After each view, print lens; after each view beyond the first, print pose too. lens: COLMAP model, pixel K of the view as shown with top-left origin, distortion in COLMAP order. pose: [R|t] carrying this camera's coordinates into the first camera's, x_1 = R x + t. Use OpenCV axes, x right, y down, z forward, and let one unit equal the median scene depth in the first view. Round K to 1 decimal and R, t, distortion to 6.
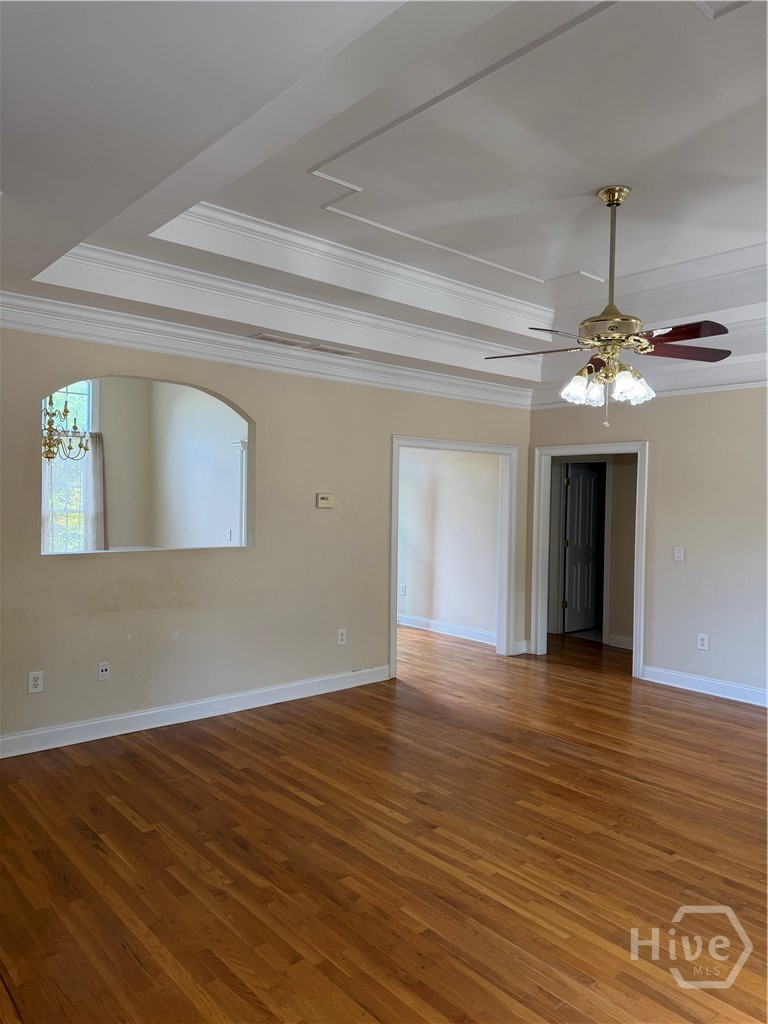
lens RADIAL K [[719.4, 0, 384.0], [0, 719.4, 512.0], [0, 0, 1]] dist [0.093186, -0.160279]
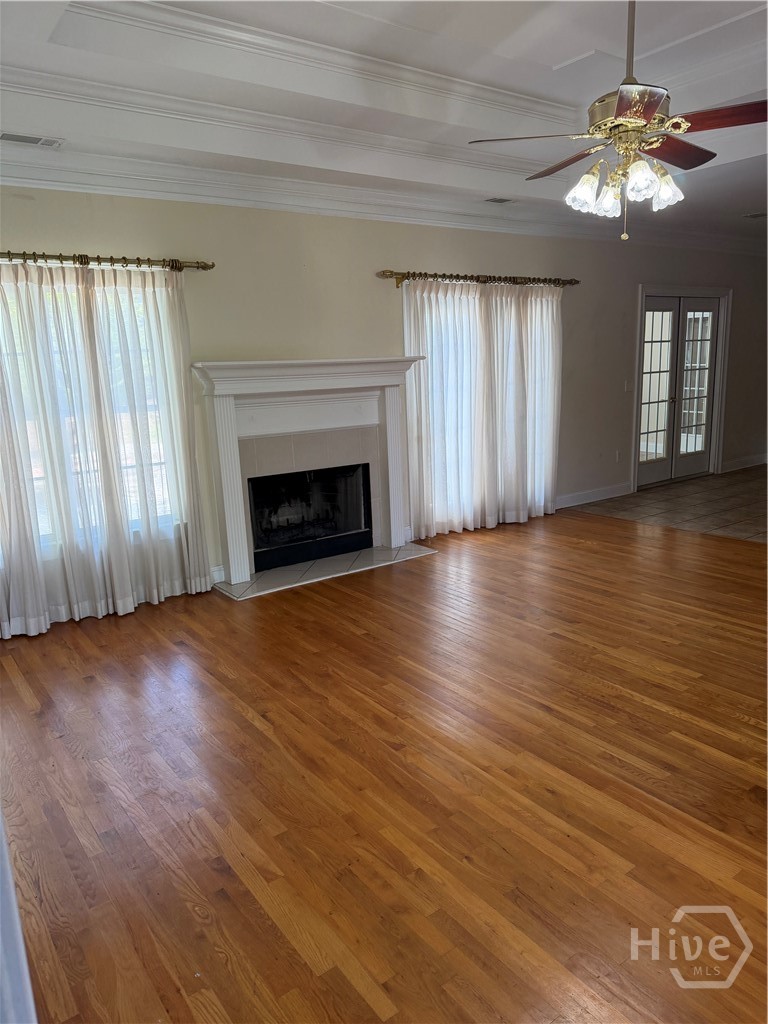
lens RADIAL K [[719.4, 0, 384.0], [0, 719.4, 512.0], [0, 0, 1]] dist [0.093186, -0.160279]
pose [[-0.996590, -0.011031, 0.081768, 0.460121], [0.008888, 0.970905, 0.239300, -0.015995], [-0.082029, 0.239211, -0.967496, 1.703210]]
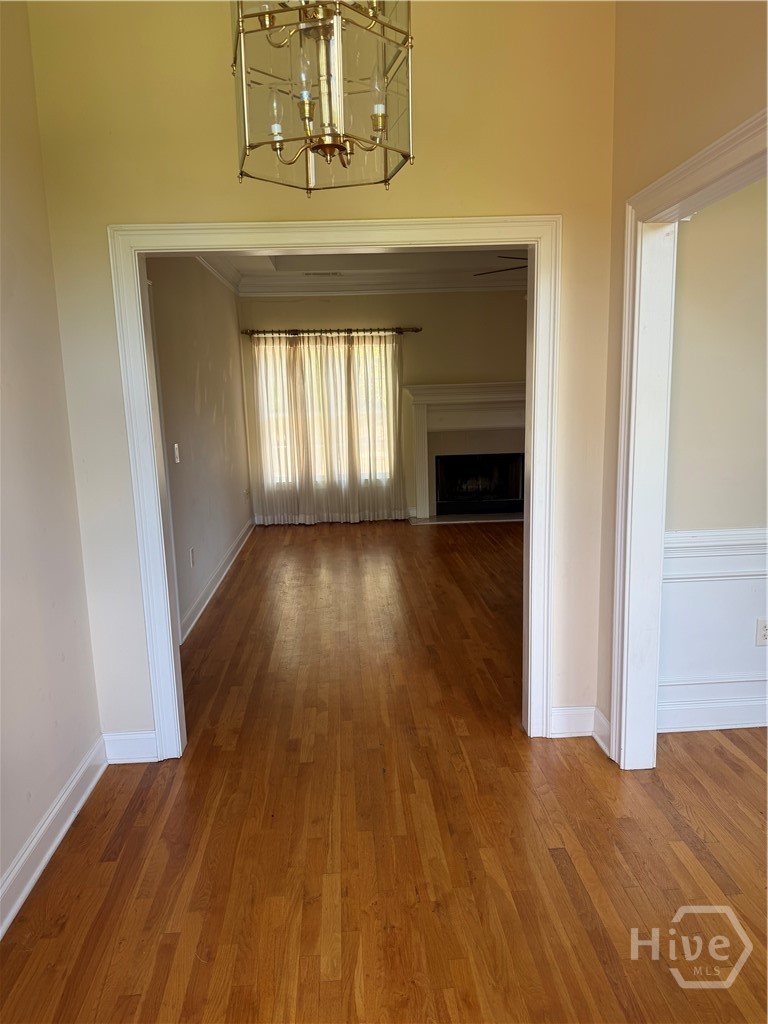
lens RADIAL K [[719.4, 0, 384.0], [0, 719.4, 512.0], [0, 0, 1]] dist [0.093186, -0.160279]
pose [[-0.796379, -0.102095, 0.596118, -0.298516], [0.028290, 0.978281, 0.205341, -0.041304], [-0.604135, 0.180394, -0.776195, 2.182049]]
